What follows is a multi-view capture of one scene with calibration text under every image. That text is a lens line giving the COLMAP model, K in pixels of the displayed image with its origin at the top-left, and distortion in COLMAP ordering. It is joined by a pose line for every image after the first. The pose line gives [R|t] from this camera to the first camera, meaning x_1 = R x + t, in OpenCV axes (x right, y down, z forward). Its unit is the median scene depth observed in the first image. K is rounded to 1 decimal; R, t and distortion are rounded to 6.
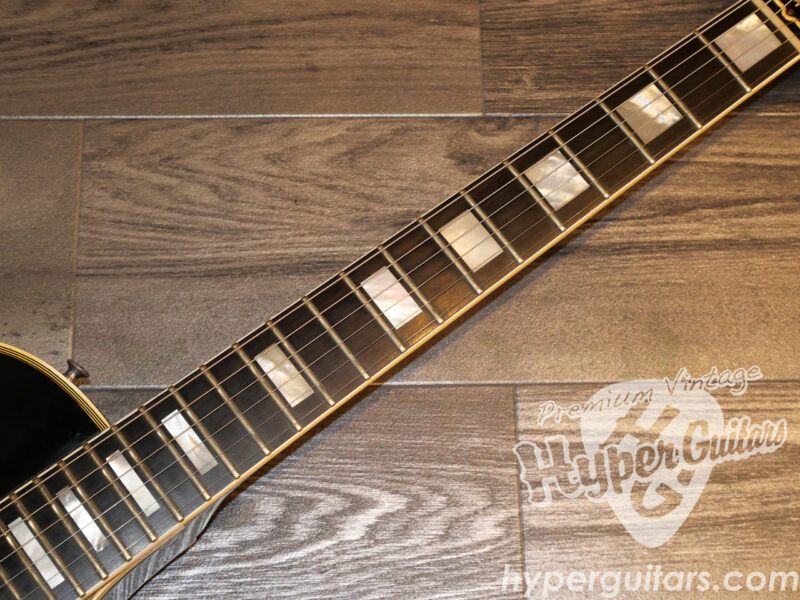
lens RADIAL K [[1488.1, 0, 400.0], [0, 1488.1, 300.0], [0, 0, 1]] dist [-0.013922, 0.071662]
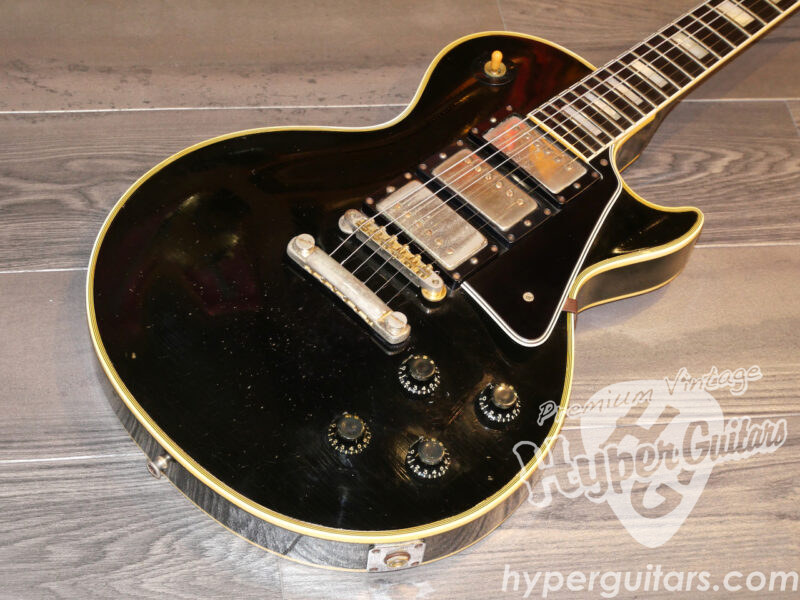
lens RADIAL K [[1488.1, 0, 400.0], [0, 1488.1, 300.0], [0, 0, 1]] dist [-0.013922, 0.071662]
pose [[0.986070, -0.042984, 0.160678, -0.605848], [0.088879, 0.952715, -0.290577, 0.695337], [-0.140590, 0.300810, 0.943264, -0.412980]]
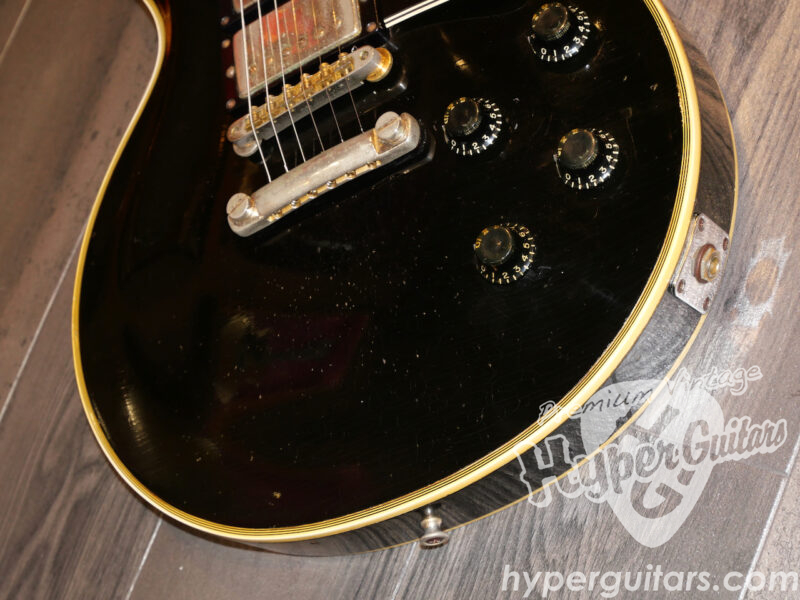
lens RADIAL K [[1488.1, 0, 400.0], [0, 1488.1, 300.0], [0, 0, 1]] dist [-0.013922, 0.071662]
pose [[0.378147, -0.920353, 0.099777, -0.583236], [0.879121, 0.323236, -0.350235, 0.685882], [0.290088, 0.220156, 0.931332, -0.006923]]
